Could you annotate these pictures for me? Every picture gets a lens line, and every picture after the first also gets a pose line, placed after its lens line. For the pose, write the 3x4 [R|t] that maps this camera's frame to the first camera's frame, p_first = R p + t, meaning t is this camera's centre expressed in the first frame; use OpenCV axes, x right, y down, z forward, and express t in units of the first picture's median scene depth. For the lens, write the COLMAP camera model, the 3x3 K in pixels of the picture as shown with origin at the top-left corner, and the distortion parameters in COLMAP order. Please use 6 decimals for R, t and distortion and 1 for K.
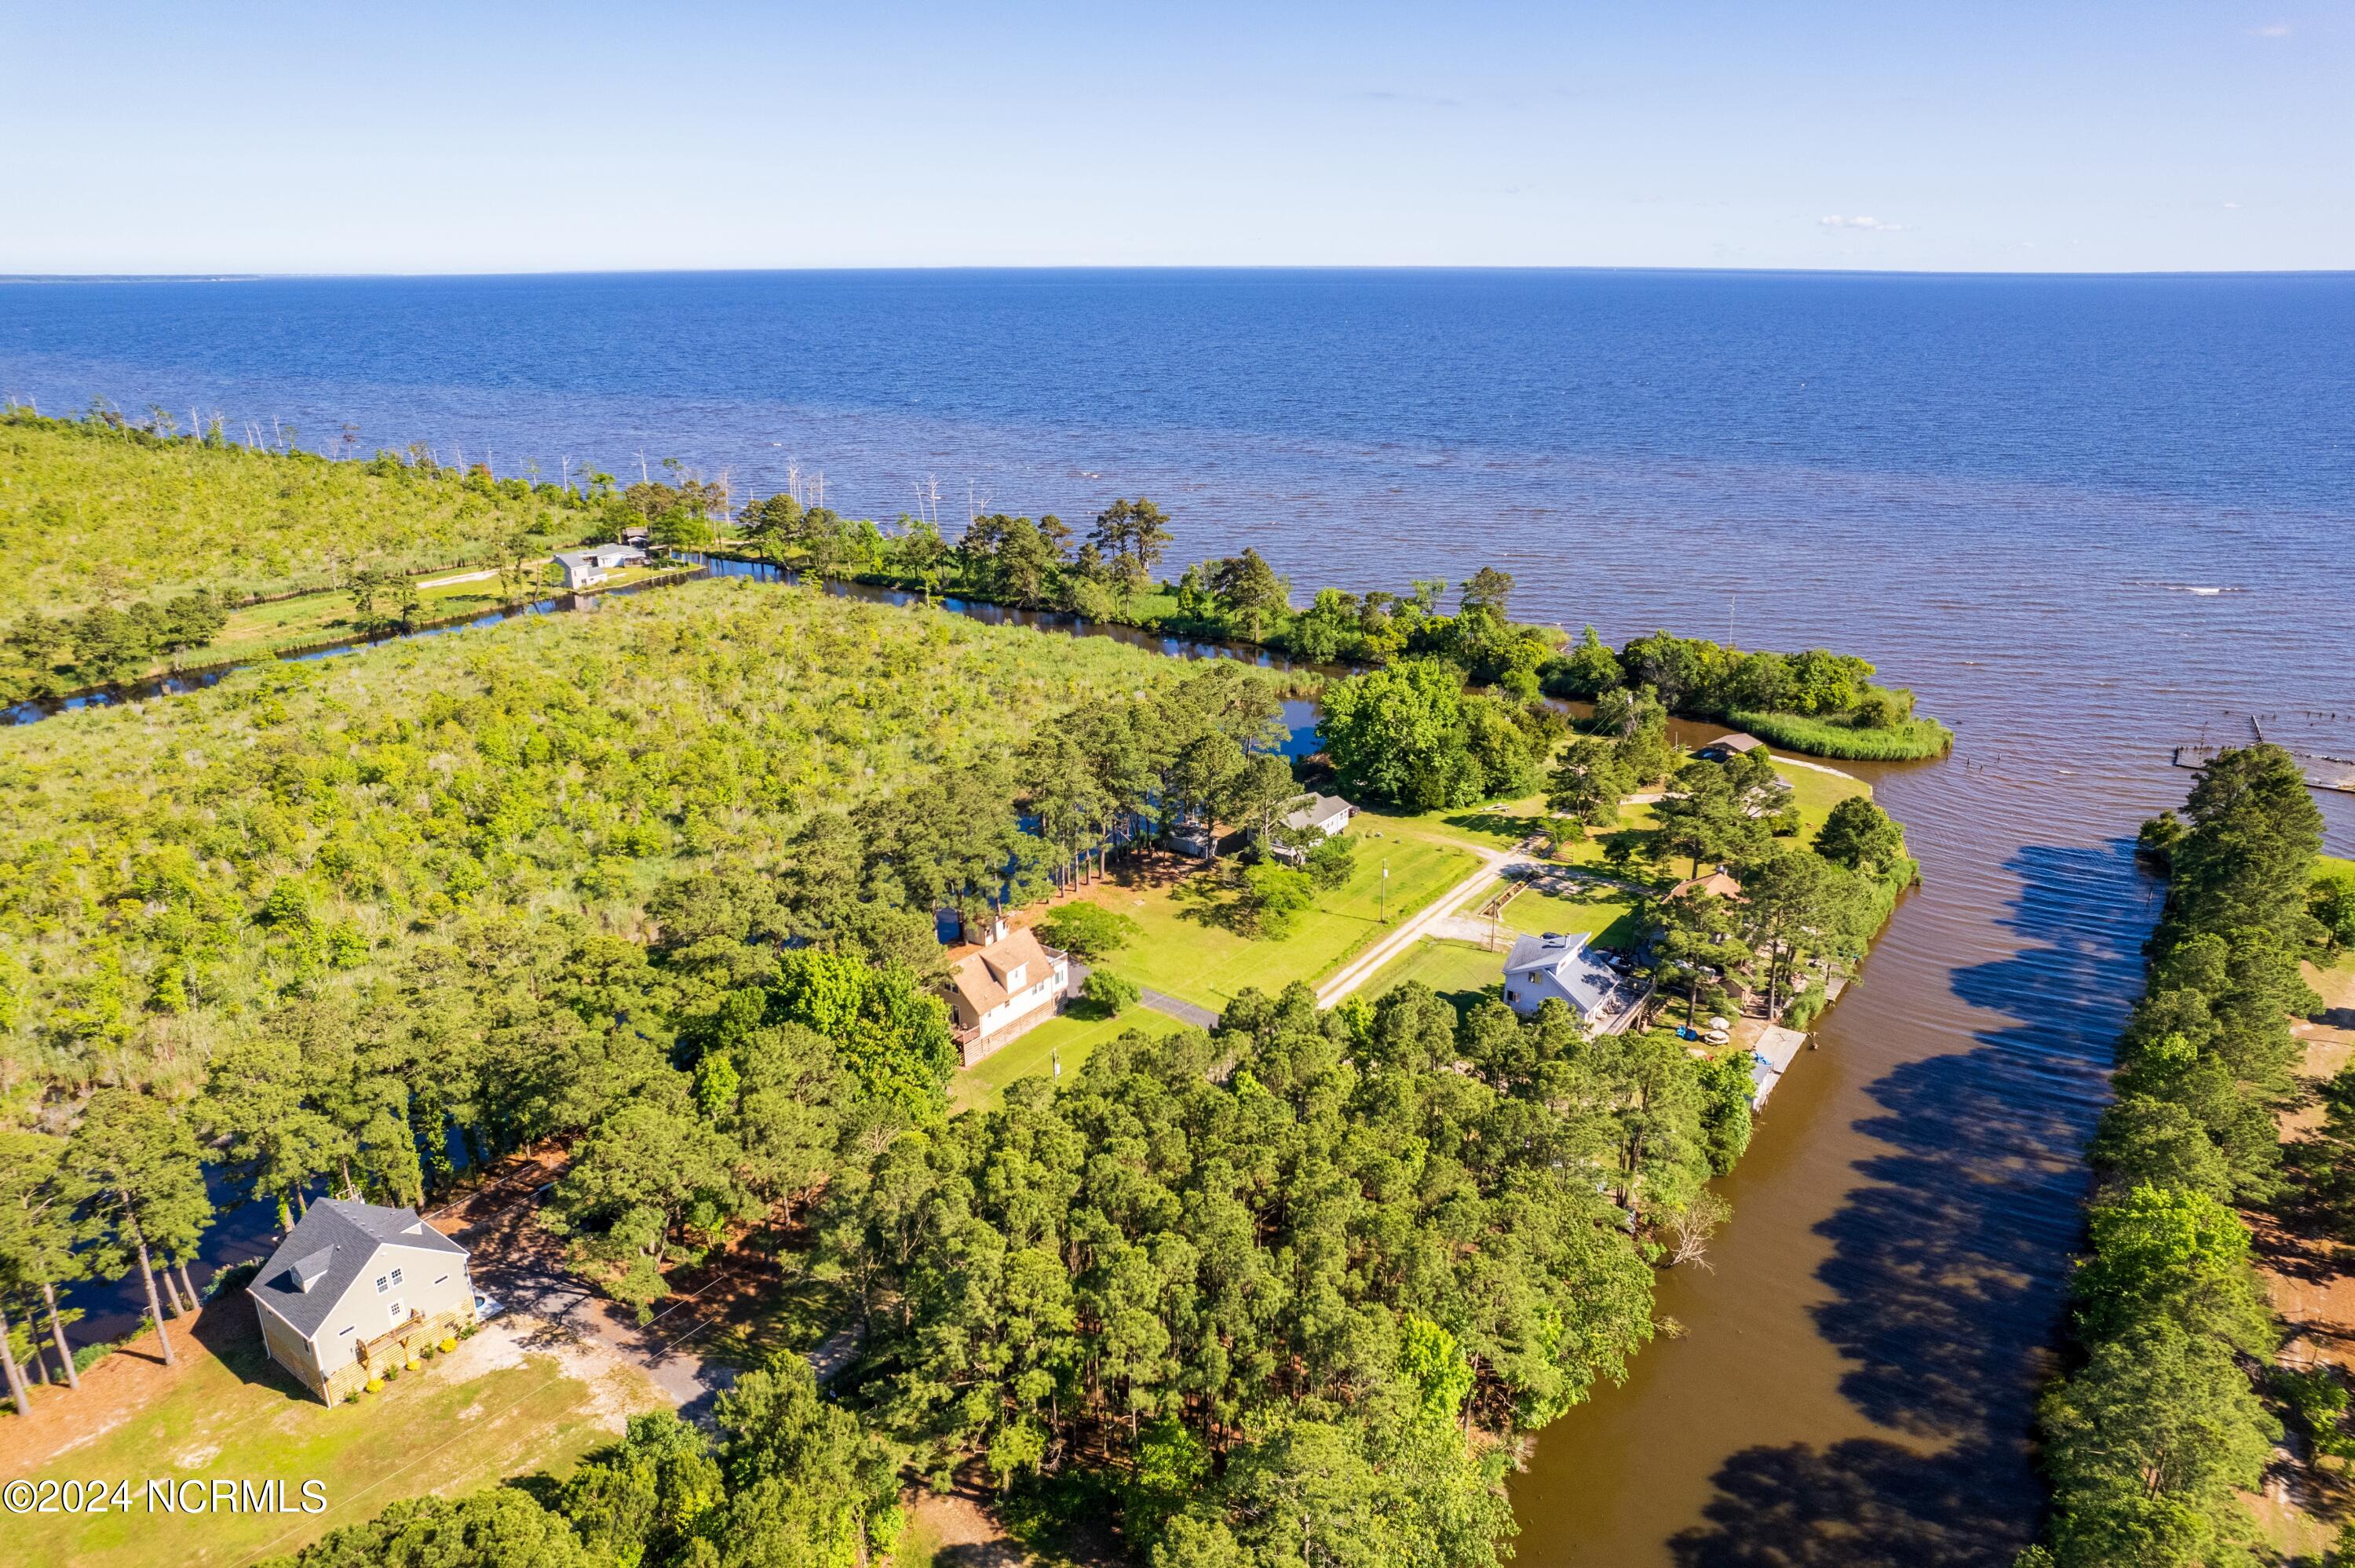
lens RADIAL K [[1511.3, 0, 1185.4], [0, 1511.3, 784.0], [0, 0, 1]] dist [-0.068662, 0.062854]
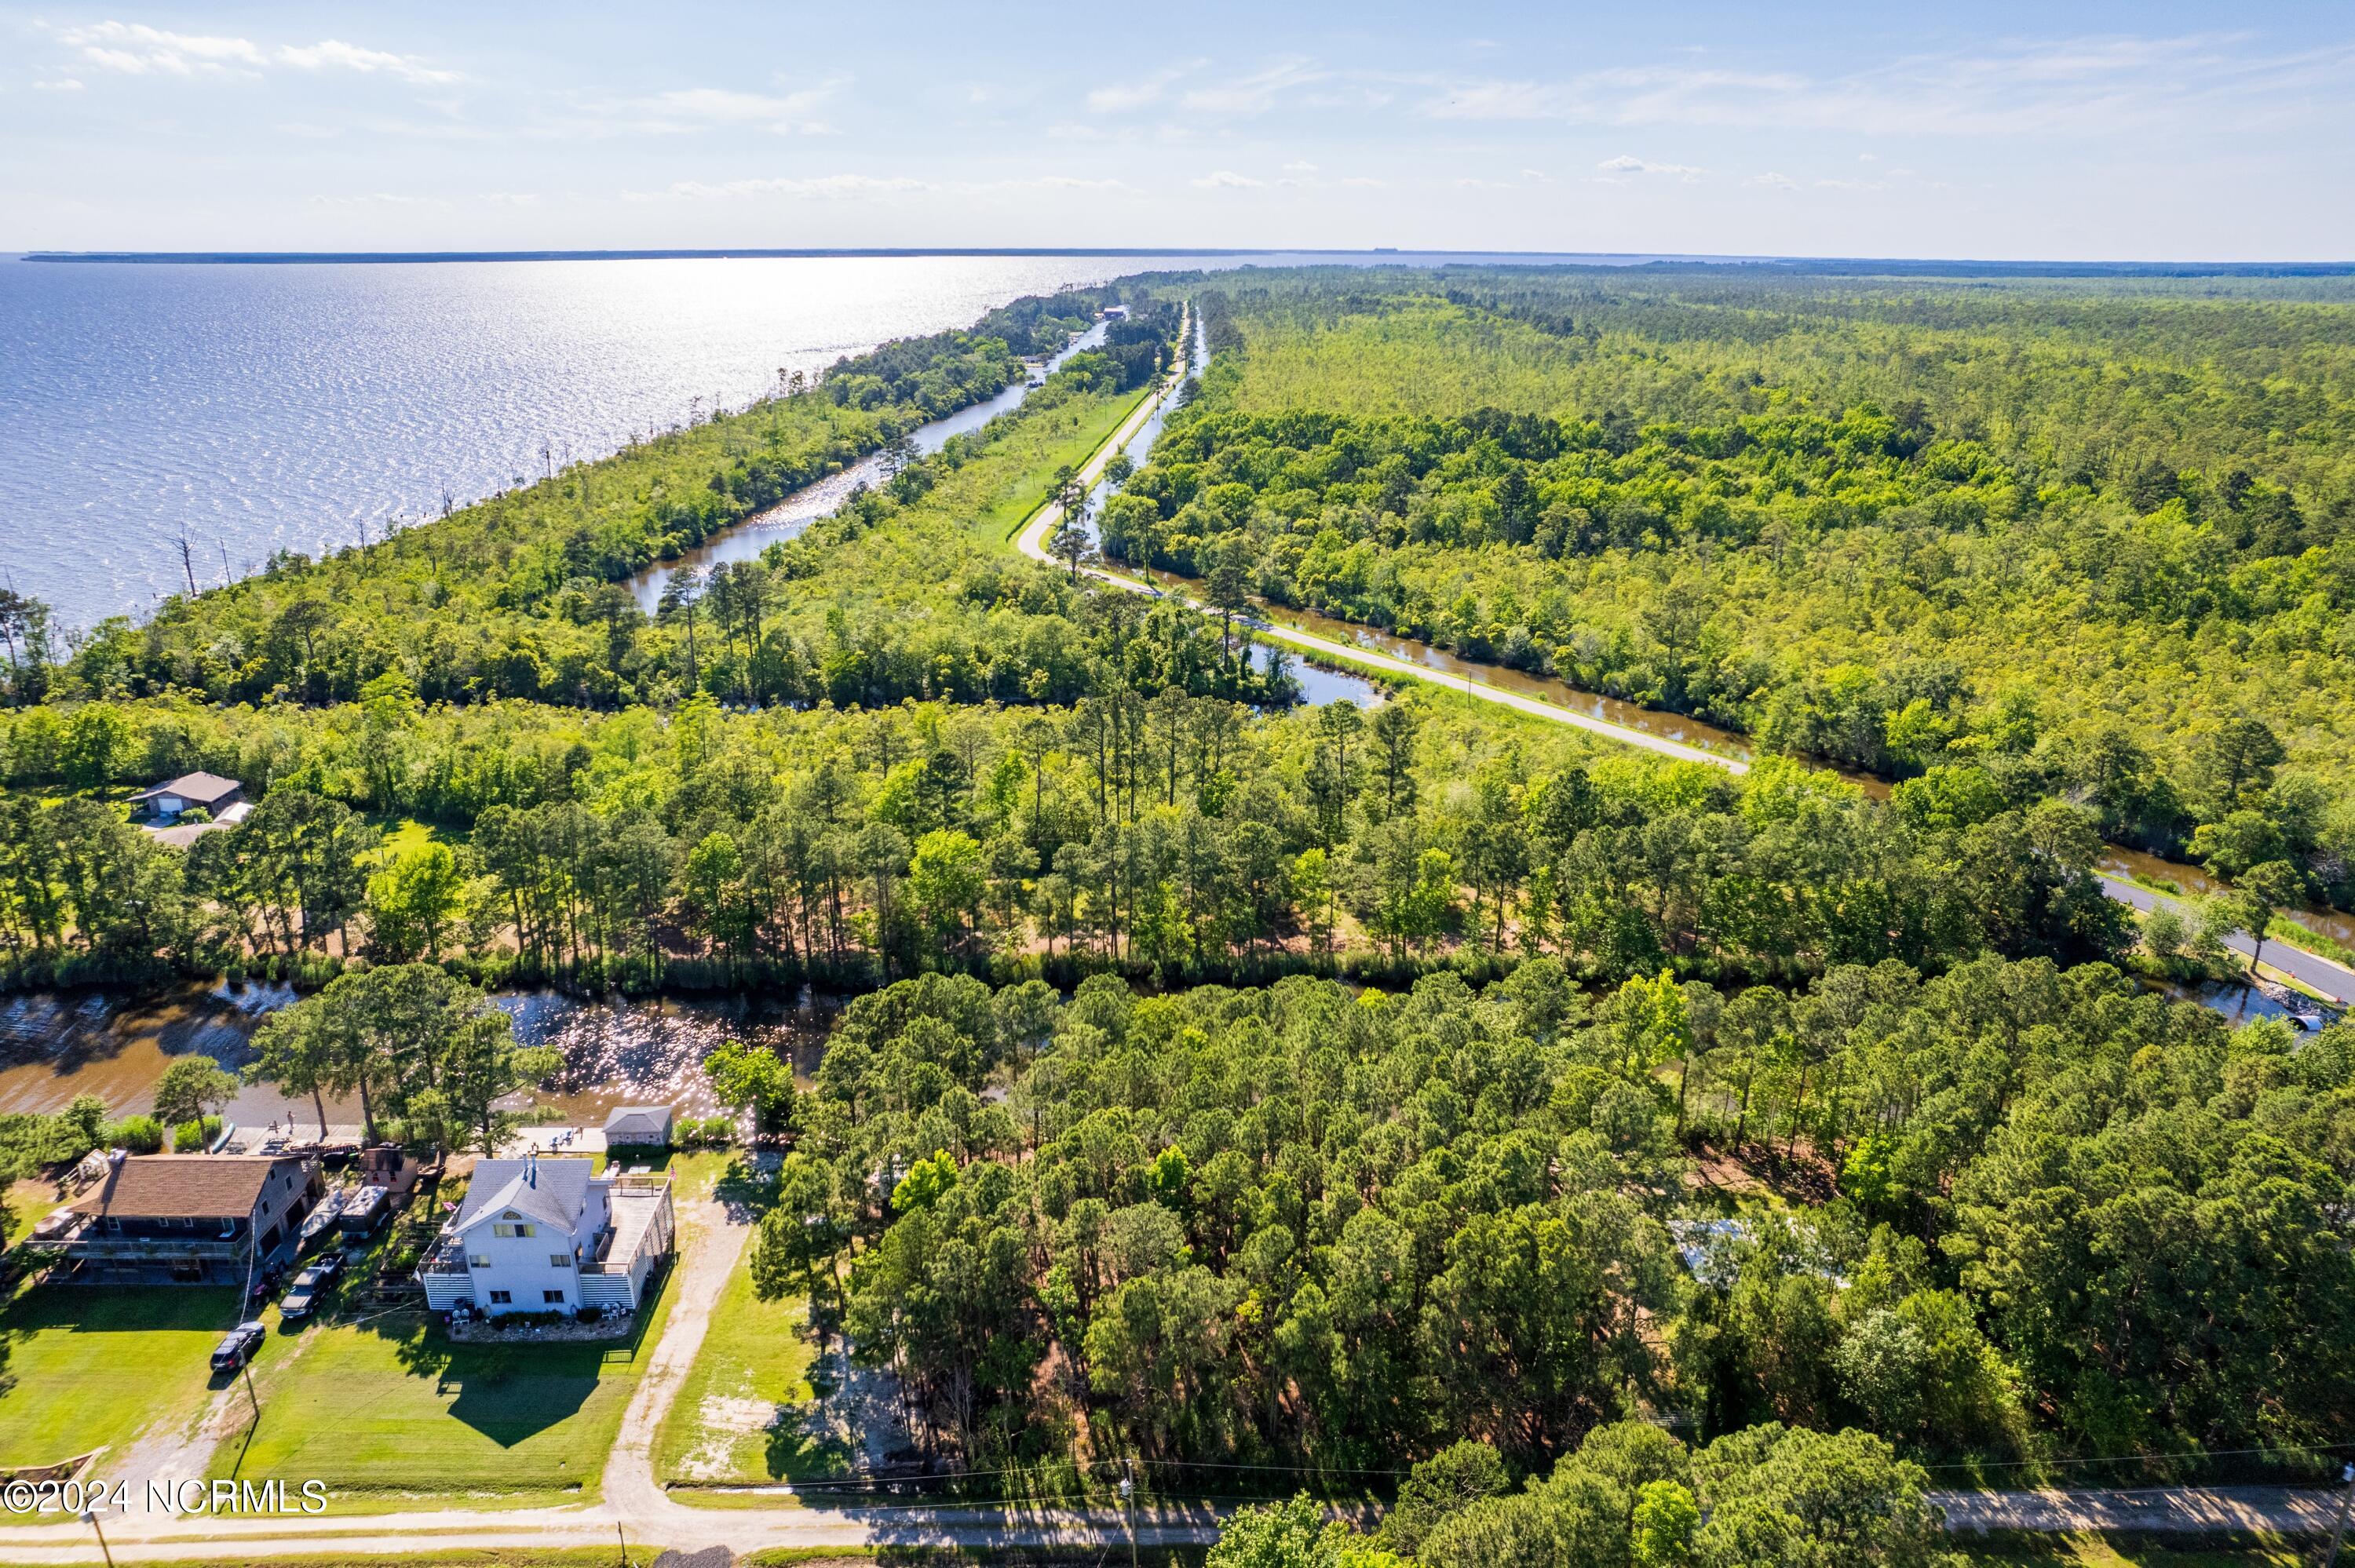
lens RADIAL K [[1536.0, 0, 1177.5], [0, 1536.0, 784.0], [0, 0, 1]] dist [-0.077697, 0.072752]
pose [[-0.599740, -0.269748, 0.753358, -0.394365], [0.259599, 0.824958, 0.502049, -0.298818], [-0.756915, 0.496670, -0.424734, 0.855177]]
